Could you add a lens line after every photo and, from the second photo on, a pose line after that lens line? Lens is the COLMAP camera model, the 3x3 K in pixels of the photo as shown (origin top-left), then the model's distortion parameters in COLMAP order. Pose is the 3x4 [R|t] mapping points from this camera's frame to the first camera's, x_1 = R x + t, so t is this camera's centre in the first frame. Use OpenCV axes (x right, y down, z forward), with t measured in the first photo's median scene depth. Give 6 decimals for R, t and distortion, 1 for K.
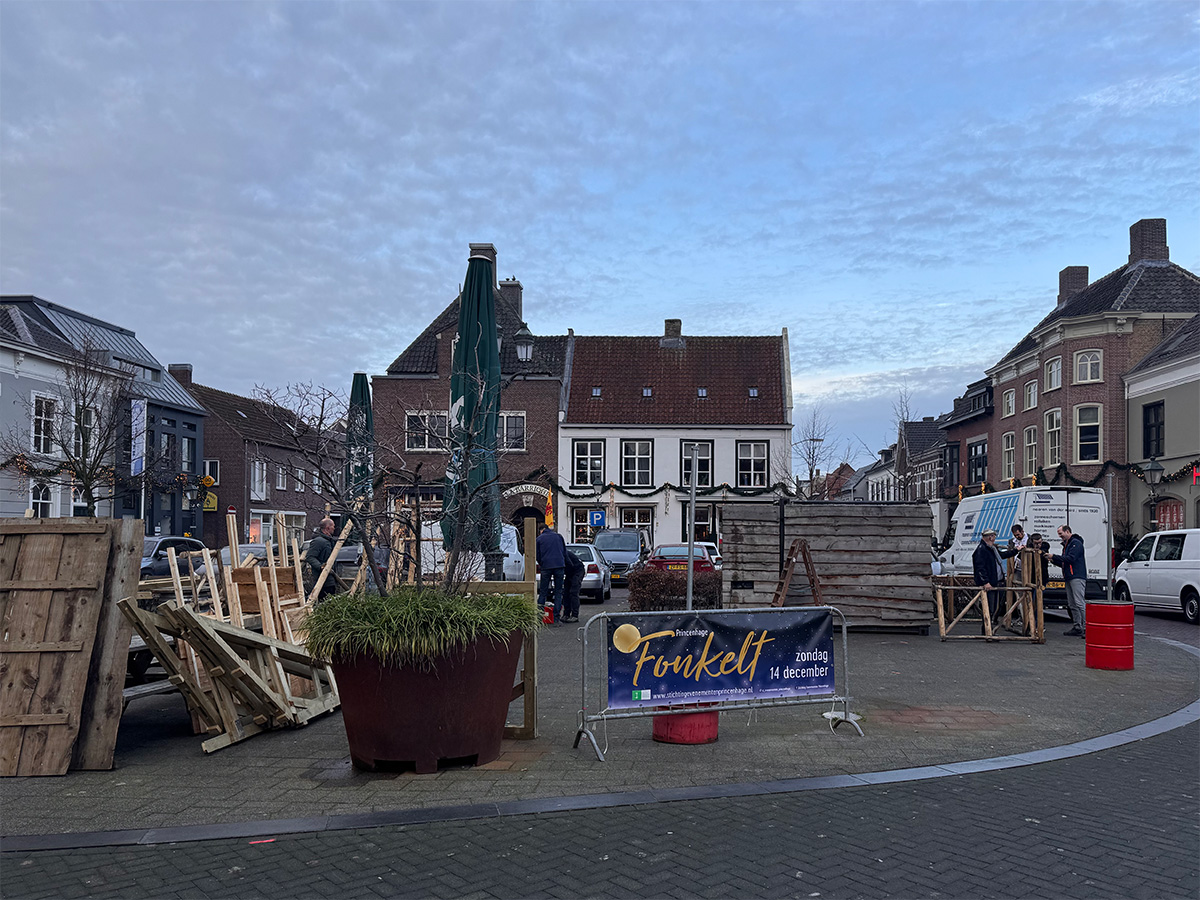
lens RADIAL K [[947.4, 0, 634.0], [0, 947.4, 531.3], [0, 0, 1]] dist [-0.007538, -0.006098]
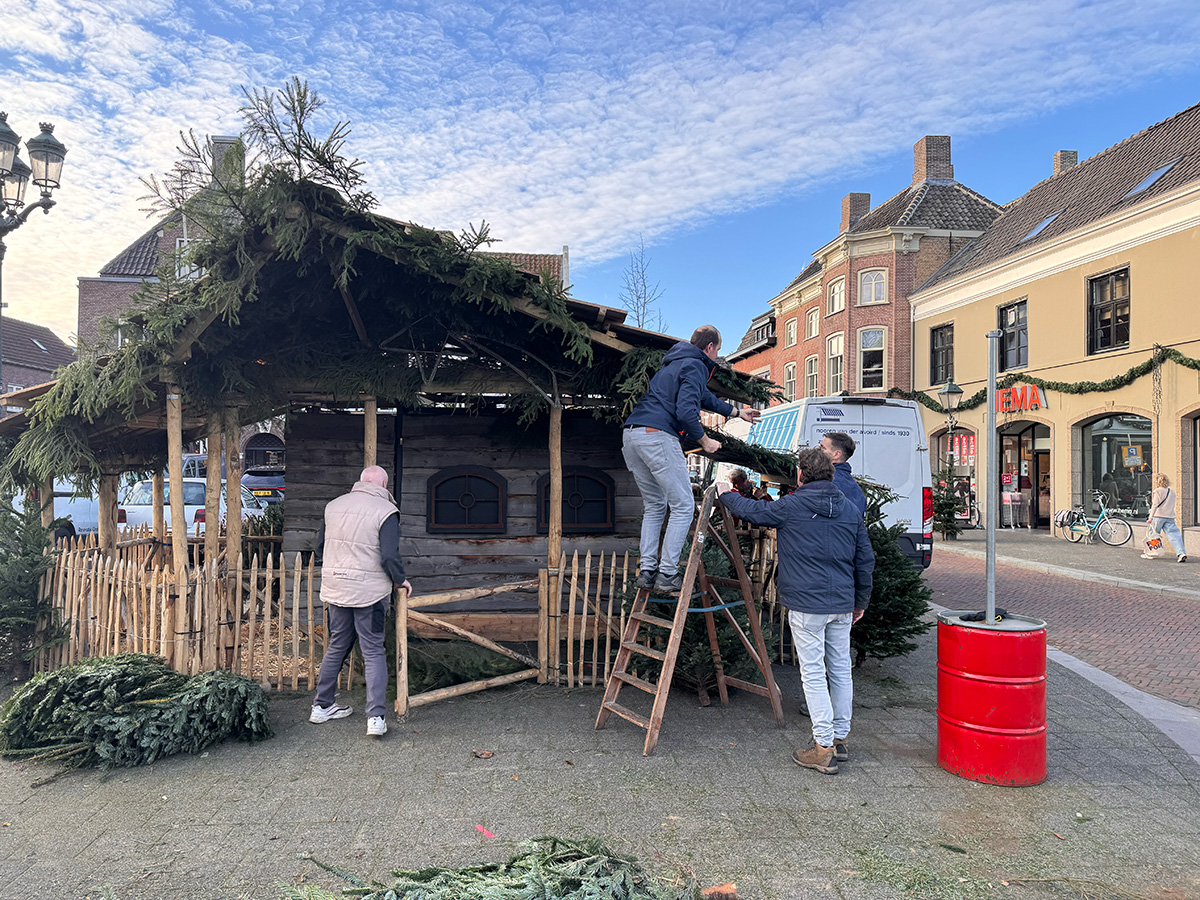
lens RADIAL K [[821.7, 0, 596.1], [0, 821.7, 448.0], [0, 0, 1]] dist [0.021470, -0.033027]
pose [[0.989840, 0.010581, 0.141789, 0.102198], [-0.008078, 0.999801, -0.018214, 0.000275], [-0.141954, 0.016884, 0.989729, 0.248514]]
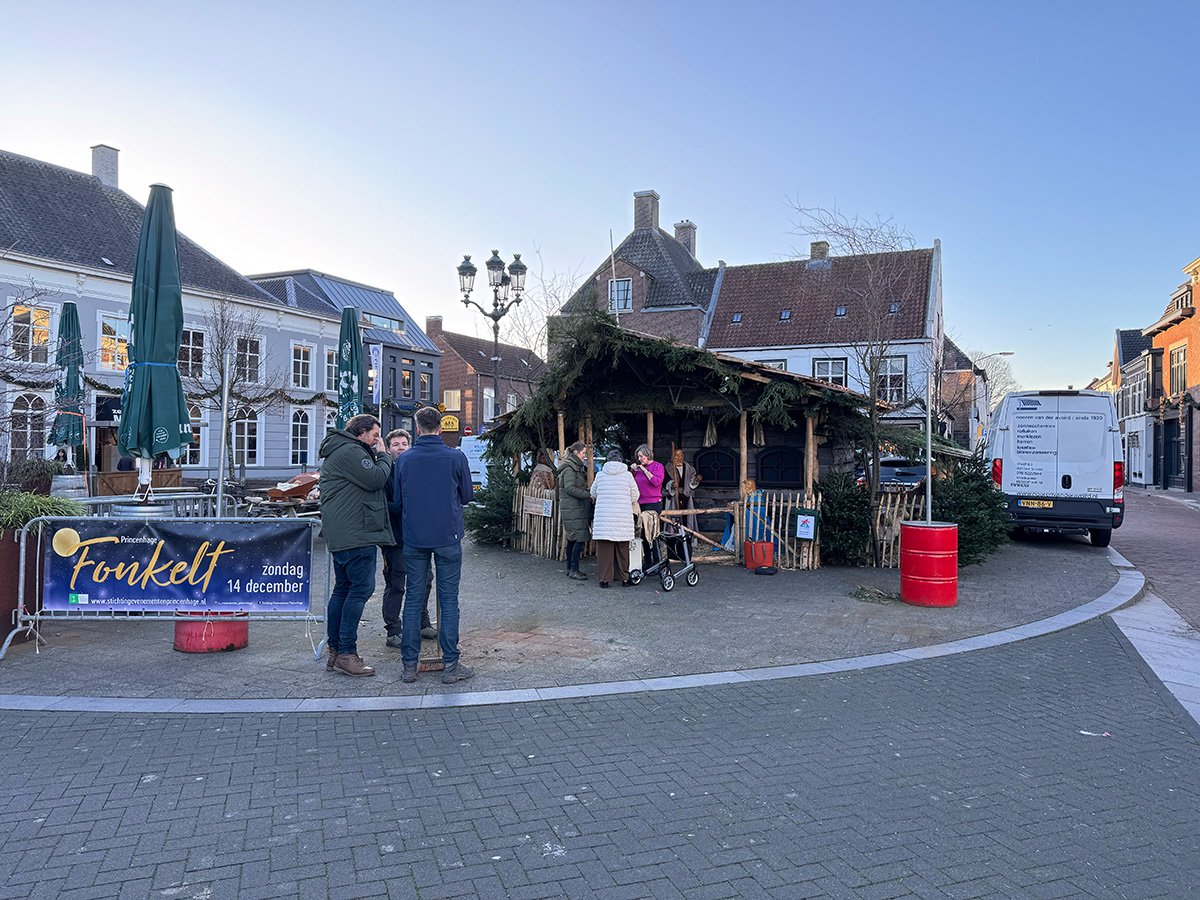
lens RADIAL K [[821.7, 0, 592.8], [0, 821.7, 446.9], [0, 0, 1]] dist [0.021470, -0.033027]
pose [[0.929659, -0.000739, -0.368421, 0.191637], [-0.000127, 0.999997, -0.002325, 0.002690], [0.368421, 0.002209, 0.929656, 0.086723]]
